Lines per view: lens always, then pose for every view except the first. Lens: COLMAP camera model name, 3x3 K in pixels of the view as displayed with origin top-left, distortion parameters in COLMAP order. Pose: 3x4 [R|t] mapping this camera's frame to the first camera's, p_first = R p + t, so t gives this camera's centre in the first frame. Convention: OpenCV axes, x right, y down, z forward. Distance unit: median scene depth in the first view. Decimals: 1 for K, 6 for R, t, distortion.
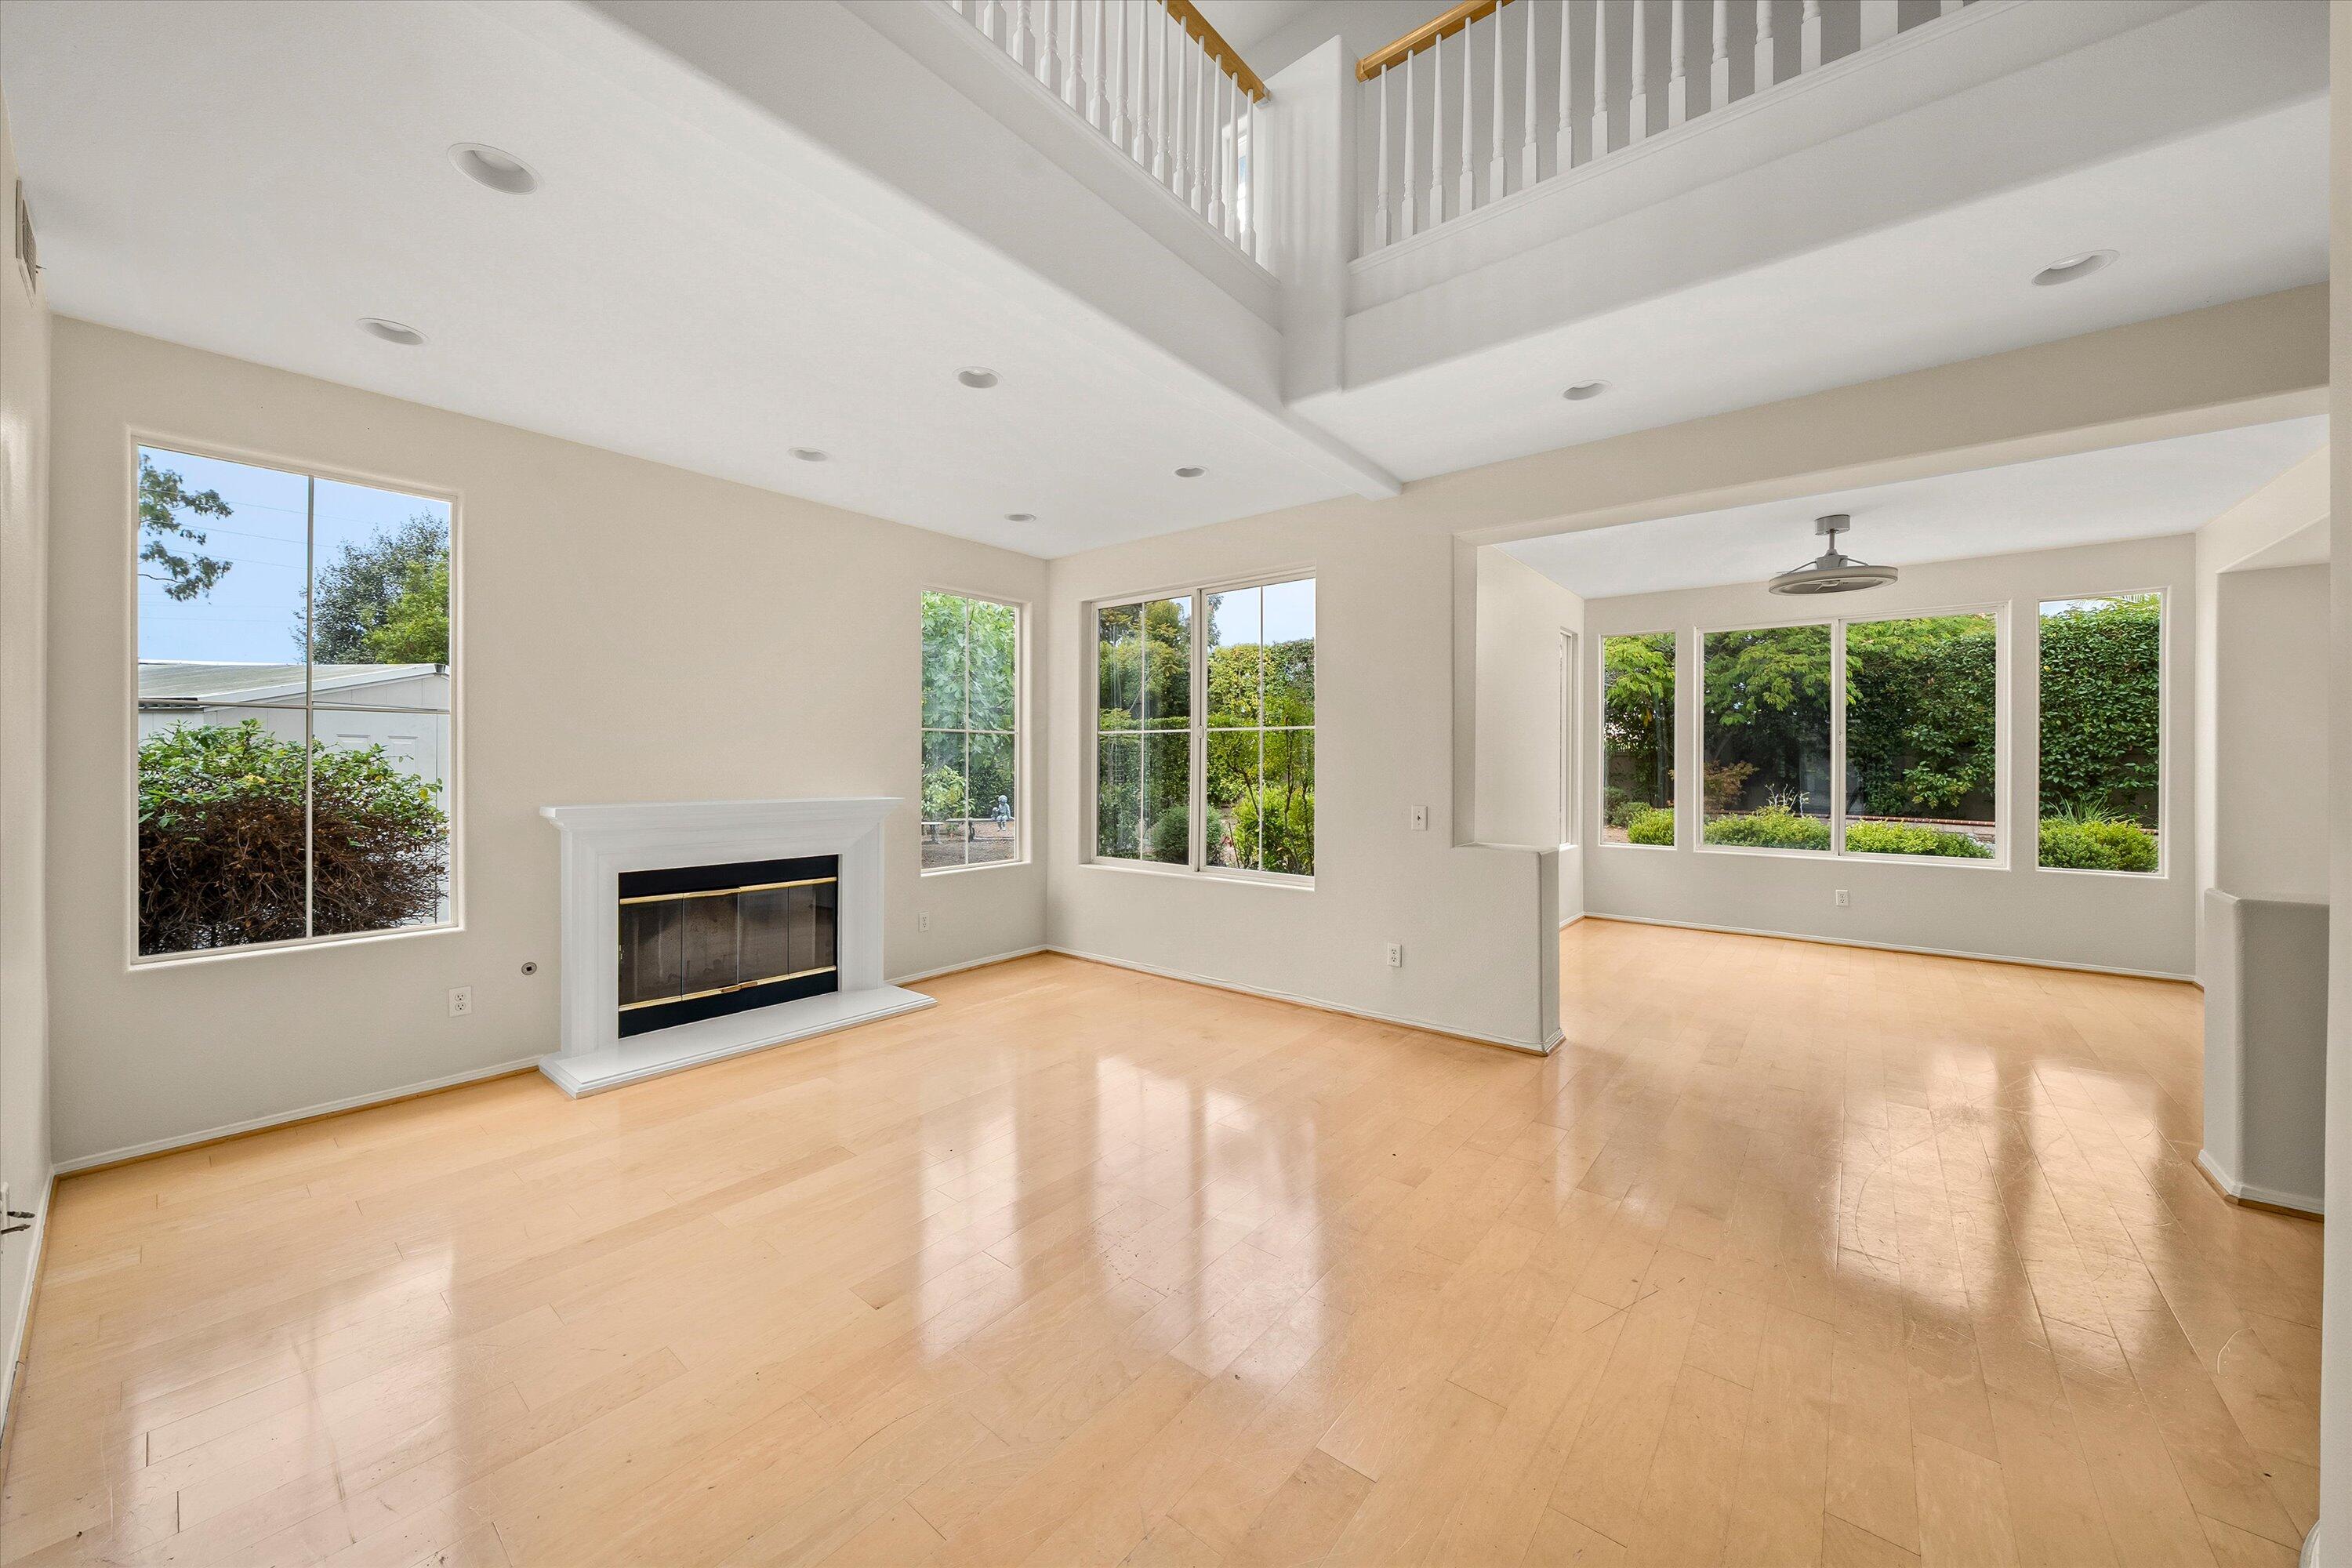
lens RADIAL K [[849.5, 0, 1178.0], [0, 849.5, 768.0], [0, 0, 1]] dist [0.000845, 0.000091]
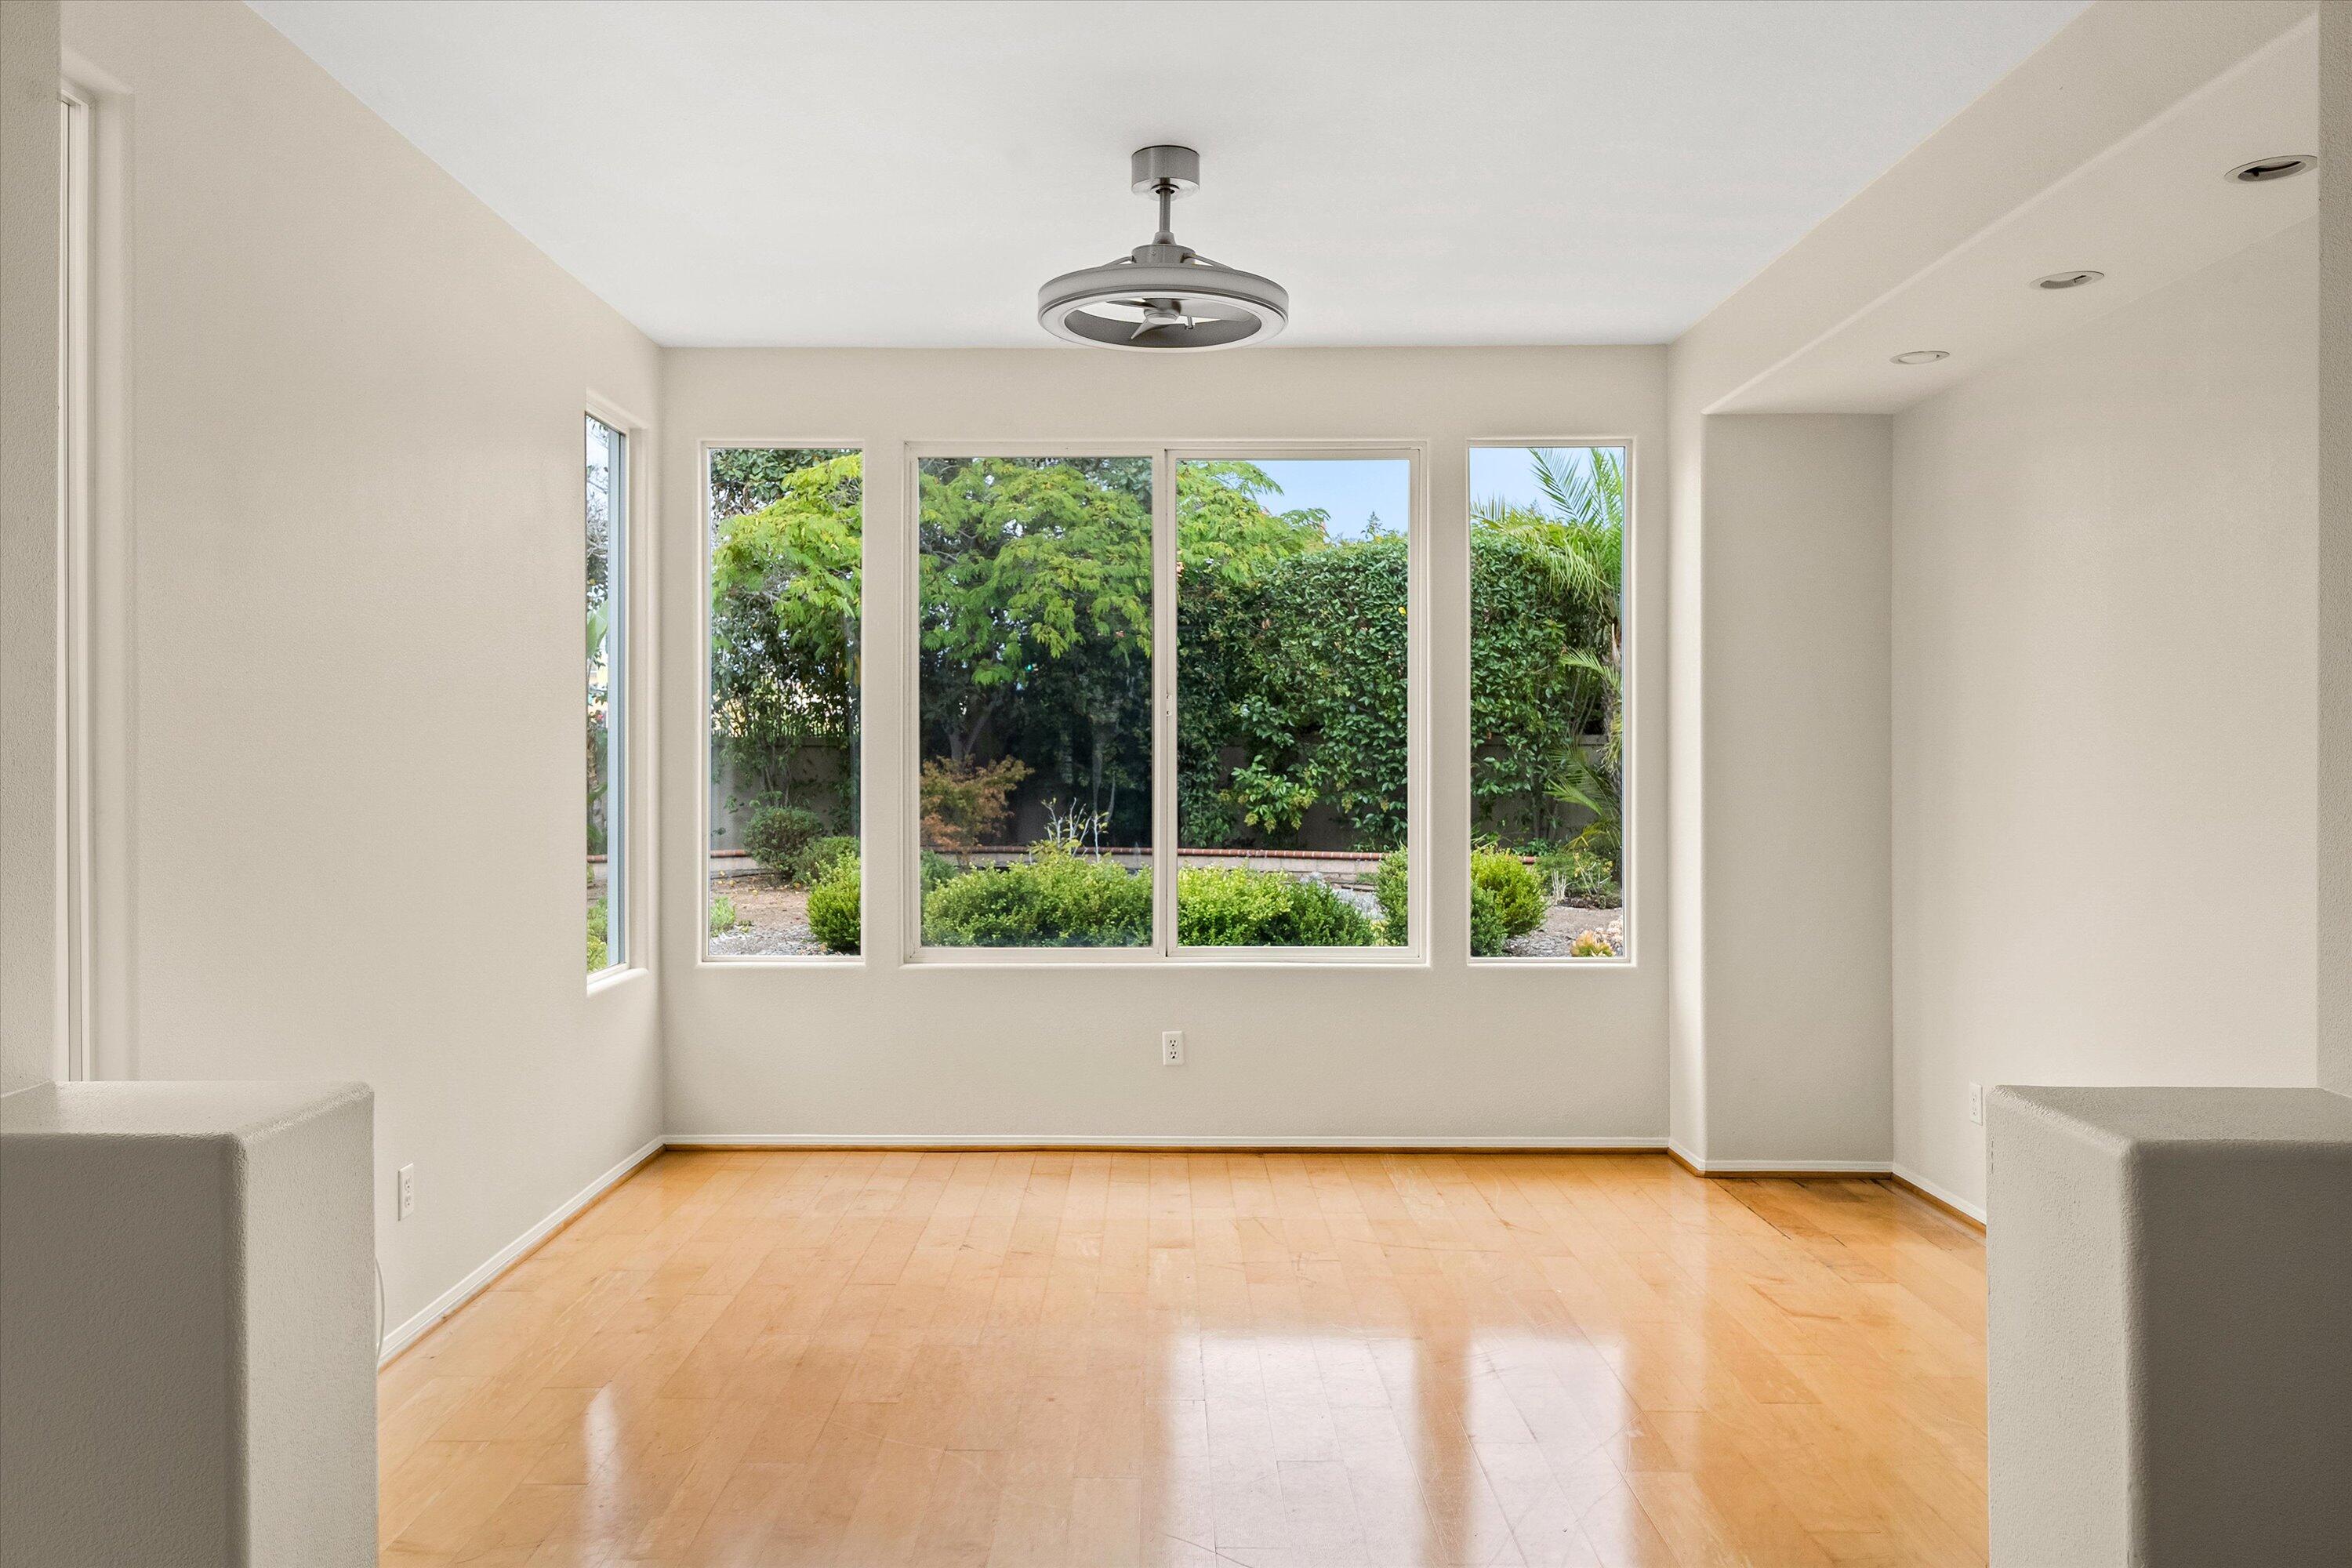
lens RADIAL K [[1602.0, 0, 1171.7], [0, 1602.0, 782.4], [0, 0, 1]] dist [0.003227, 0.000085]
pose [[0.775715, -0.012456, 0.630960, 0.115970], [0.007122, 0.999914, 0.010983, -0.001988], [-0.631043, -0.004026, 0.775738, 0.163085]]
